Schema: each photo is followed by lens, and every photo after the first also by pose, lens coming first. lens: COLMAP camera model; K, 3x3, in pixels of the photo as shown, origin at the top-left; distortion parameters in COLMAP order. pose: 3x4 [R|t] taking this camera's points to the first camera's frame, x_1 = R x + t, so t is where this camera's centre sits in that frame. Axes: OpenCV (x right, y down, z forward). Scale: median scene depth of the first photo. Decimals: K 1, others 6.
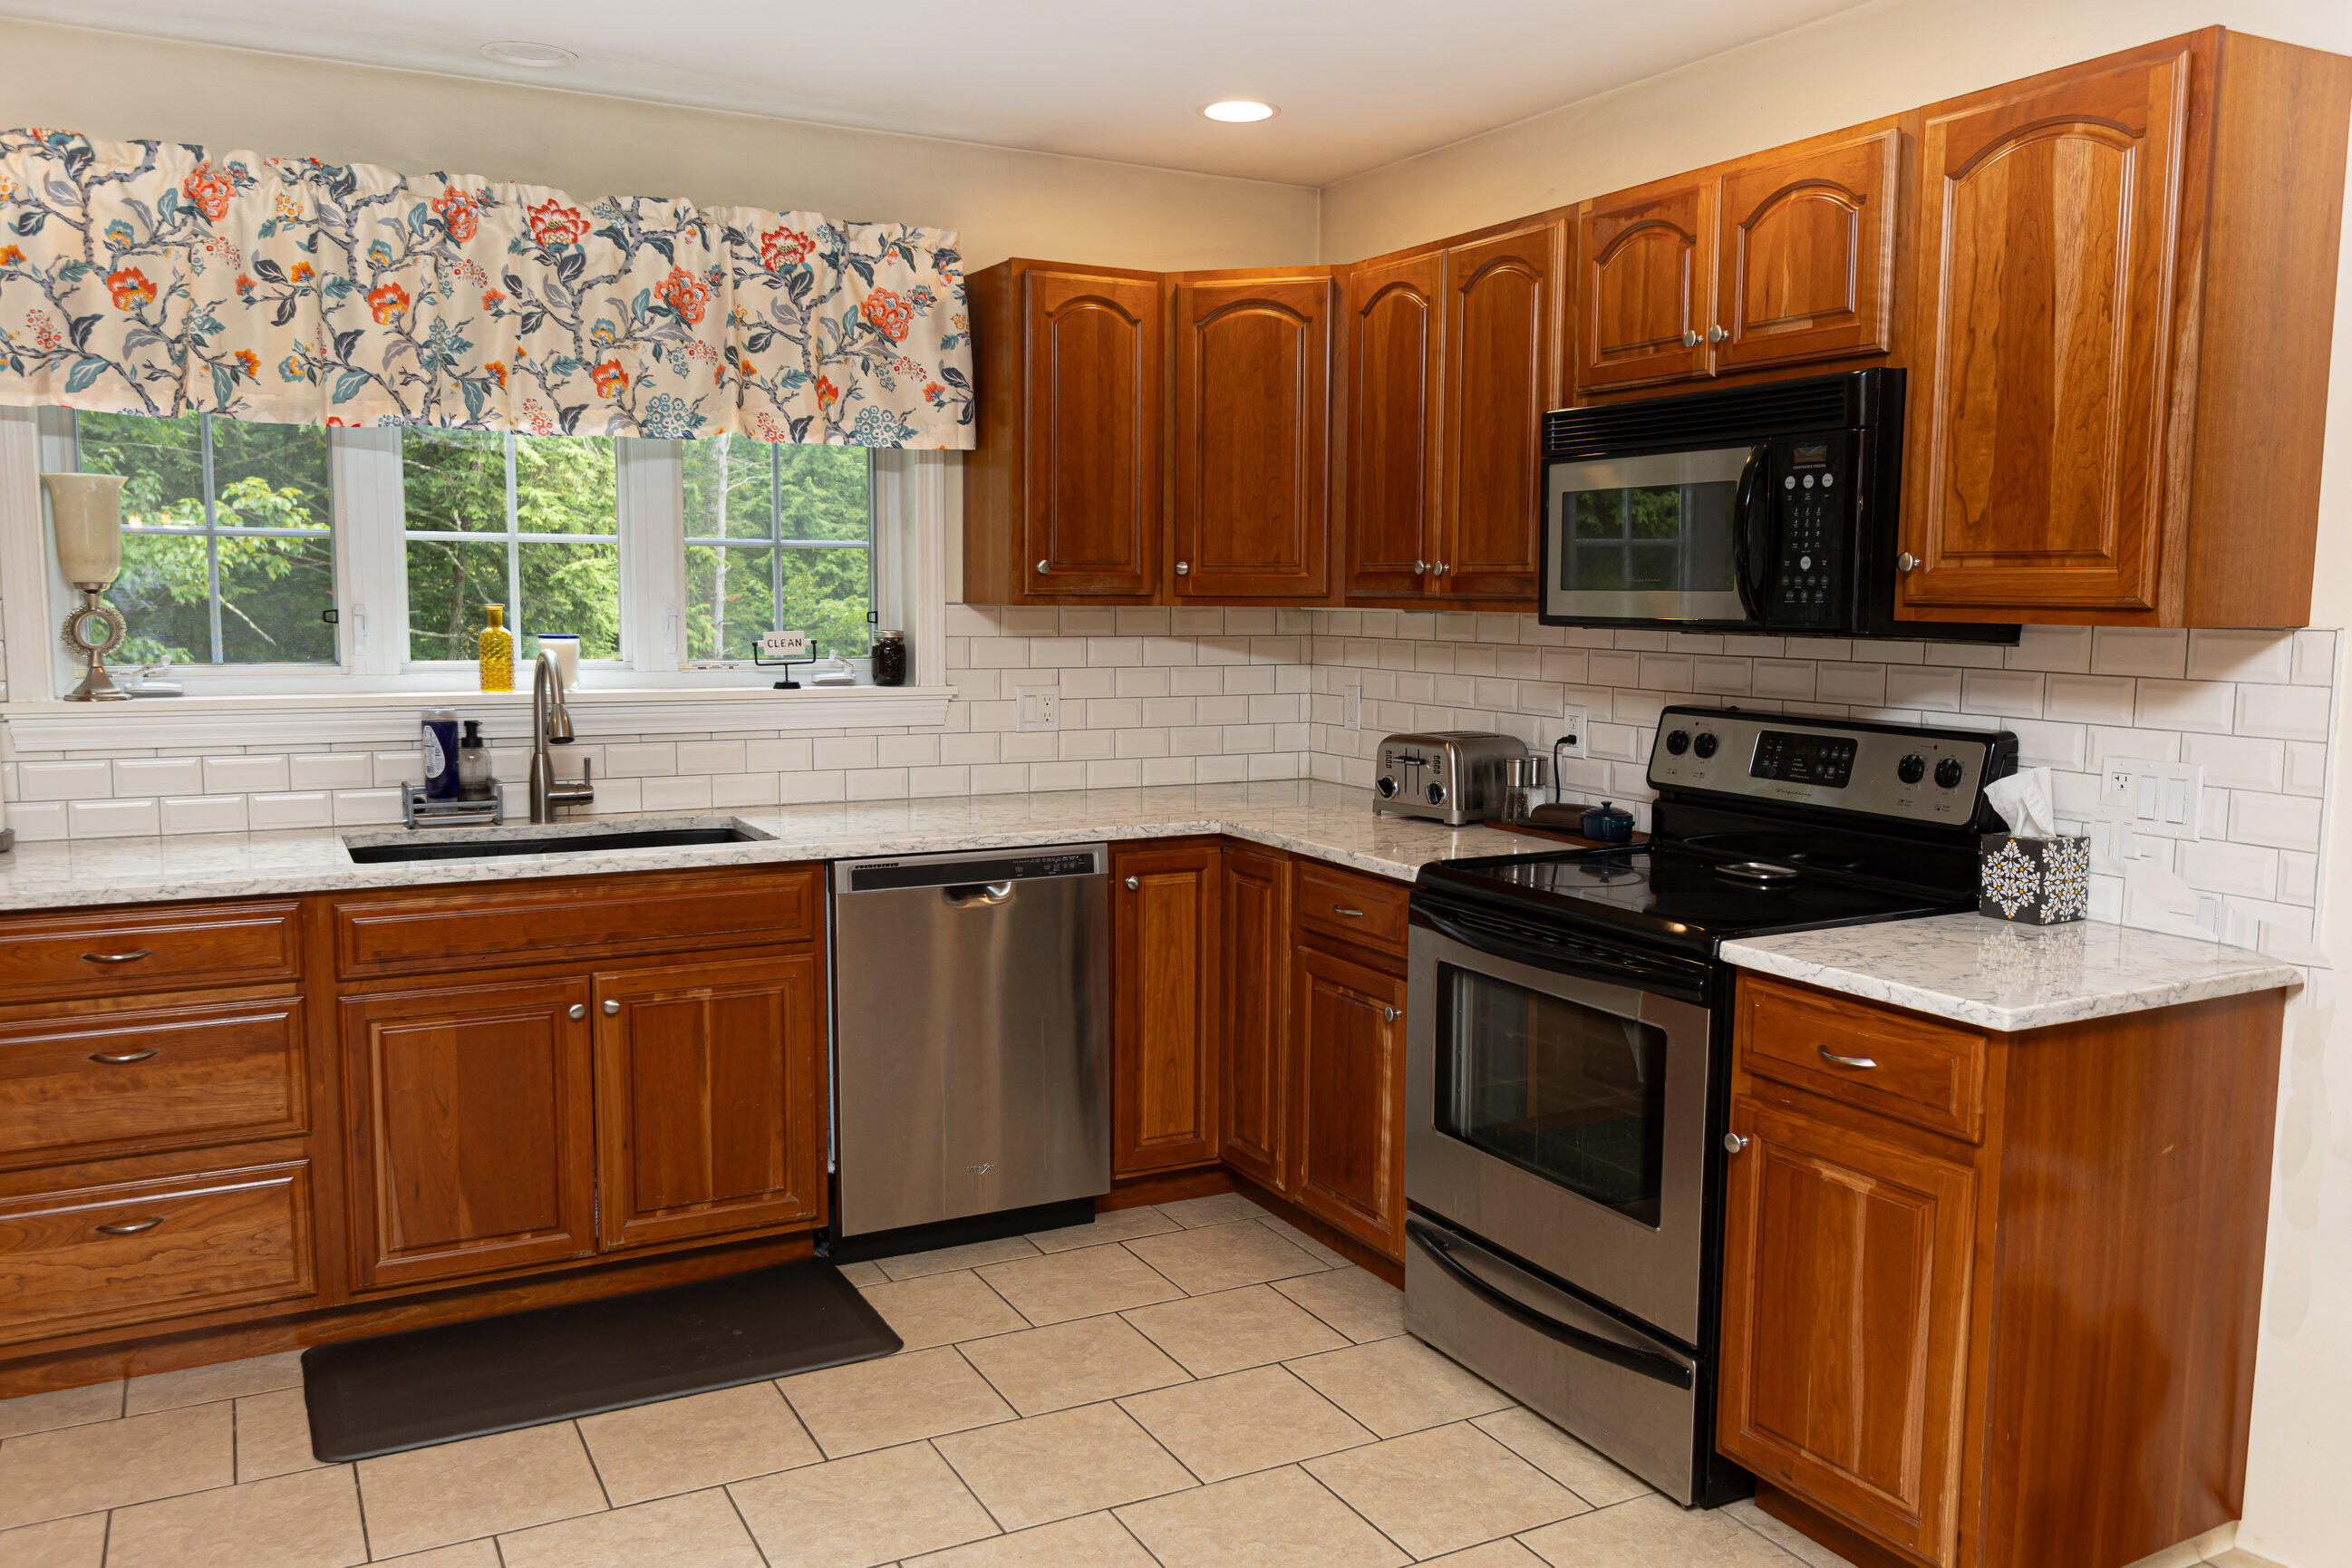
lens RADIAL K [[1827.8, 0, 1179.0], [0, 1827.8, 784.7], [0, 0, 1]] dist [0.003360, -0.003002]
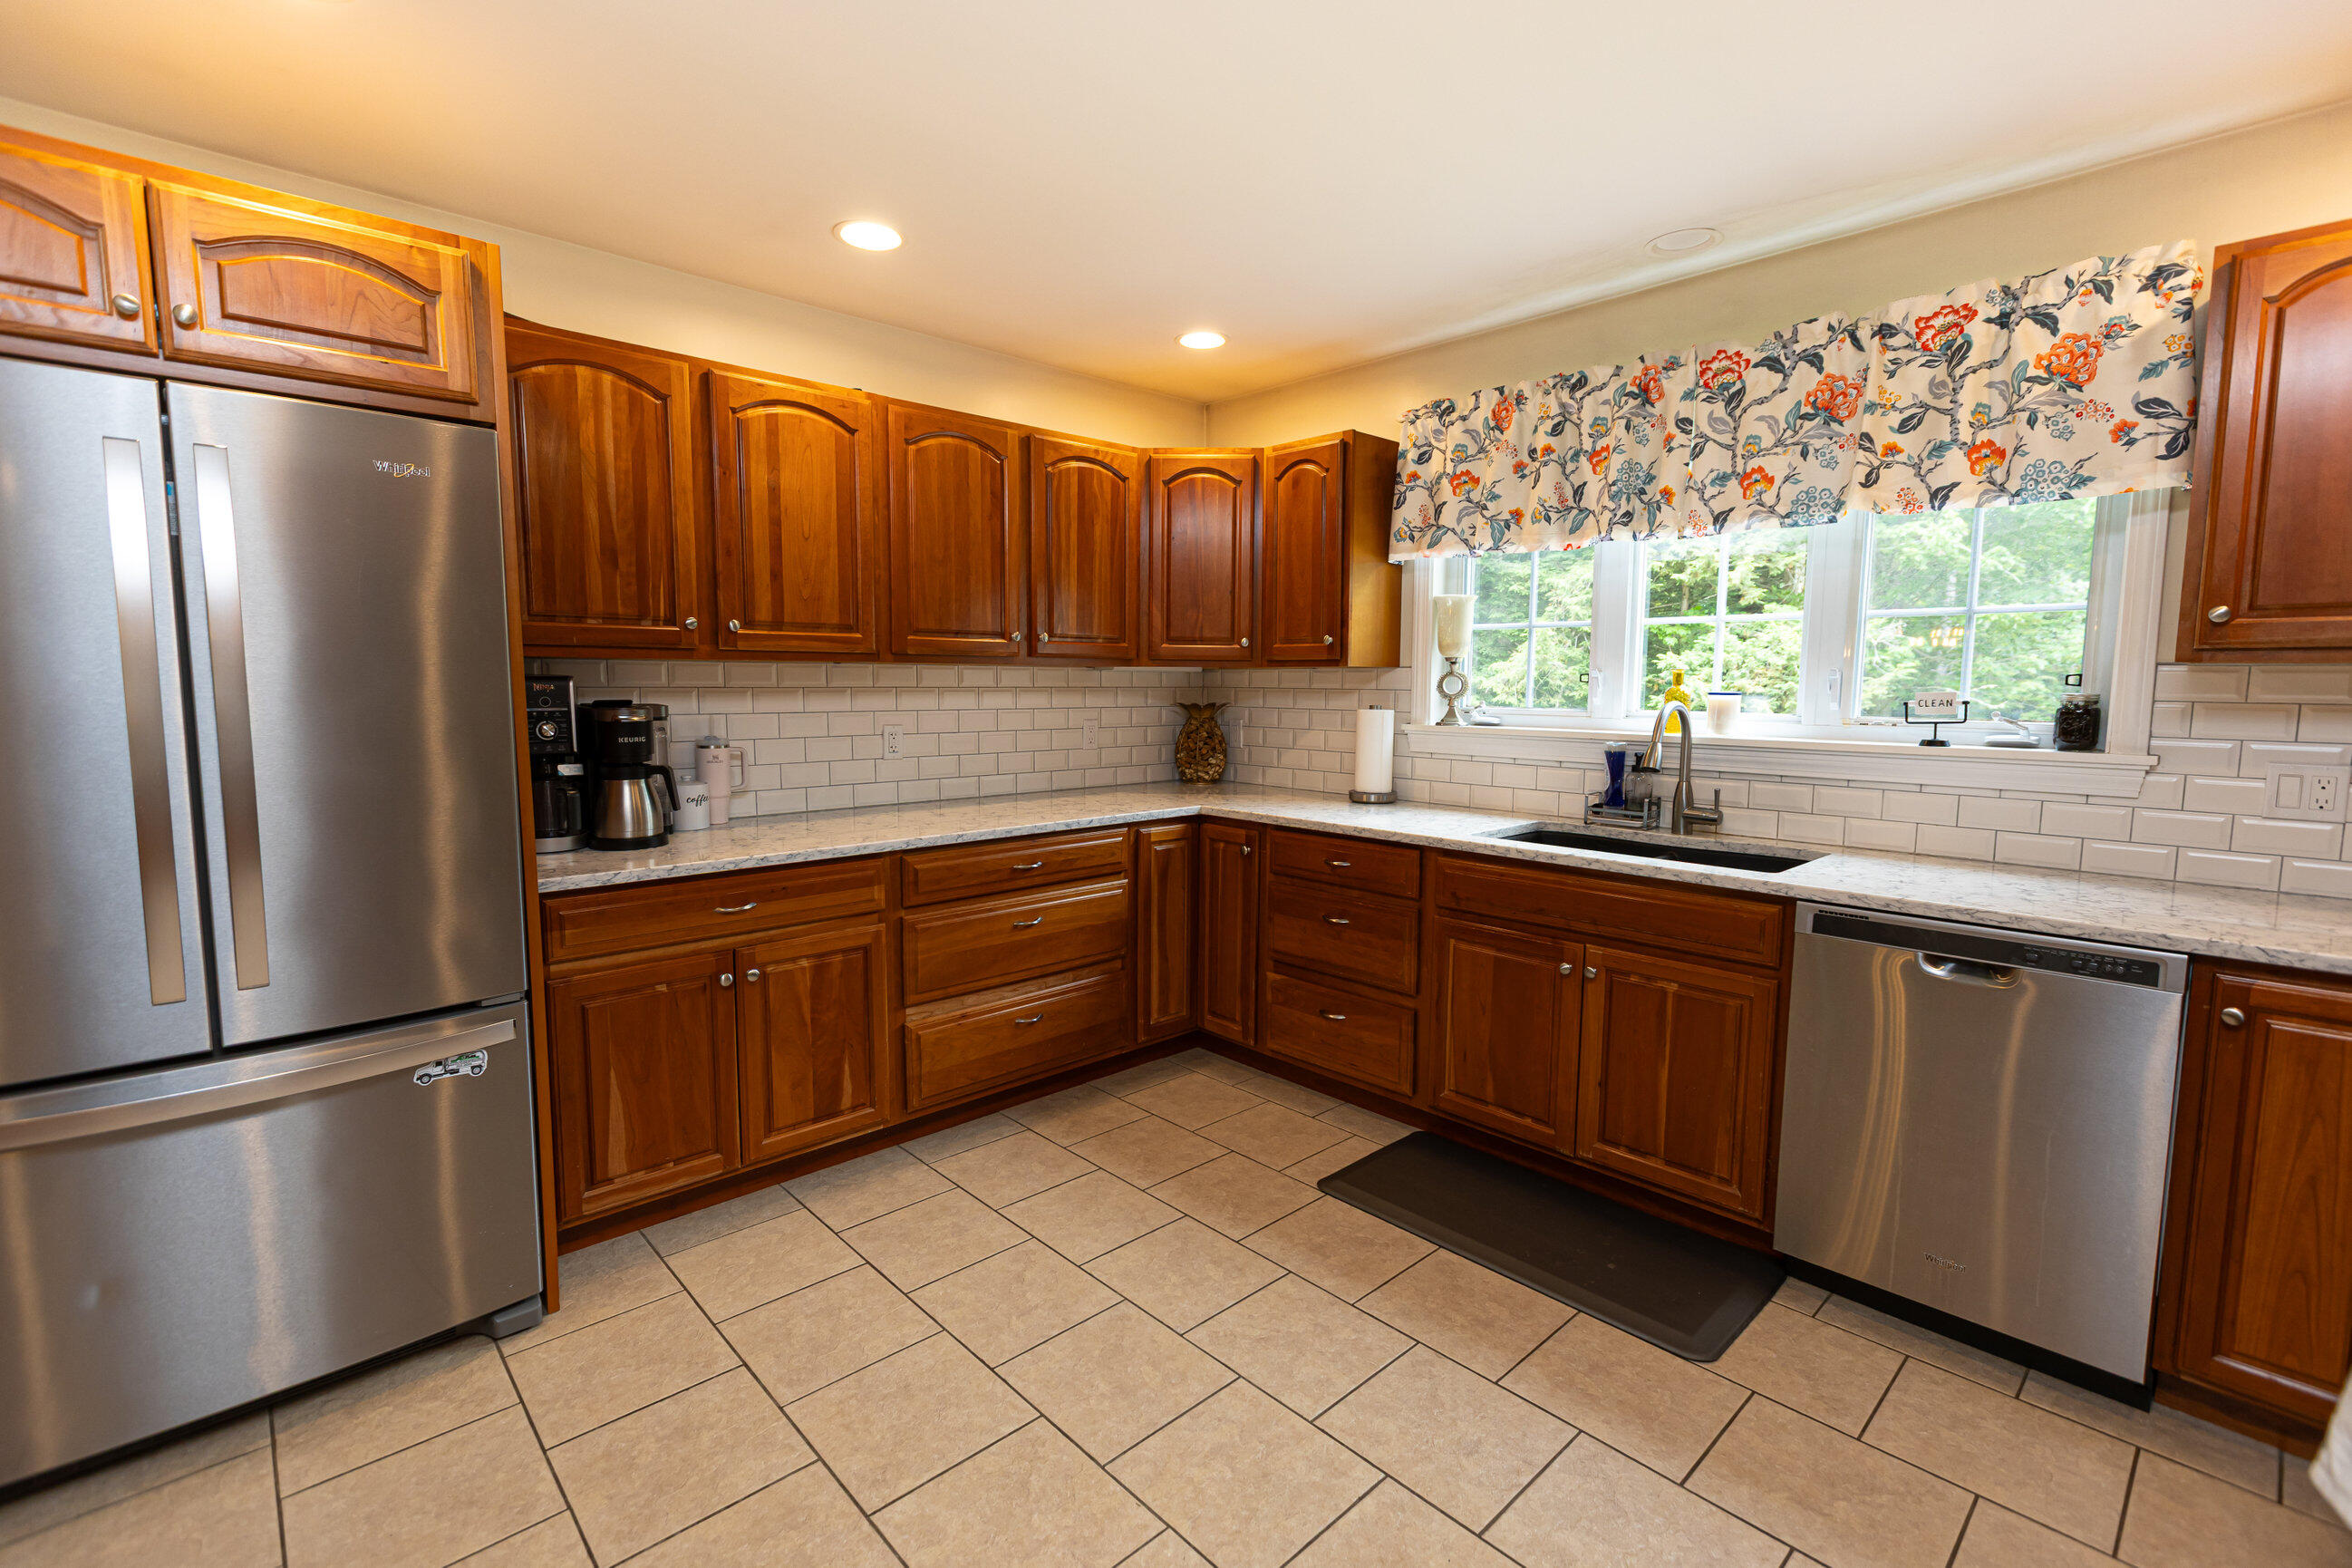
lens RADIAL K [[1042.3, 0, 1177.0], [0, 1042.3, 784.3], [0, 0, 1]] dist [0.001362, -0.000705]
pose [[0.259590, 0.088782, -0.961629, 0.280531], [-0.108576, 0.992135, 0.062288, -0.022762], [0.959596, 0.088241, 0.267188, 0.460125]]
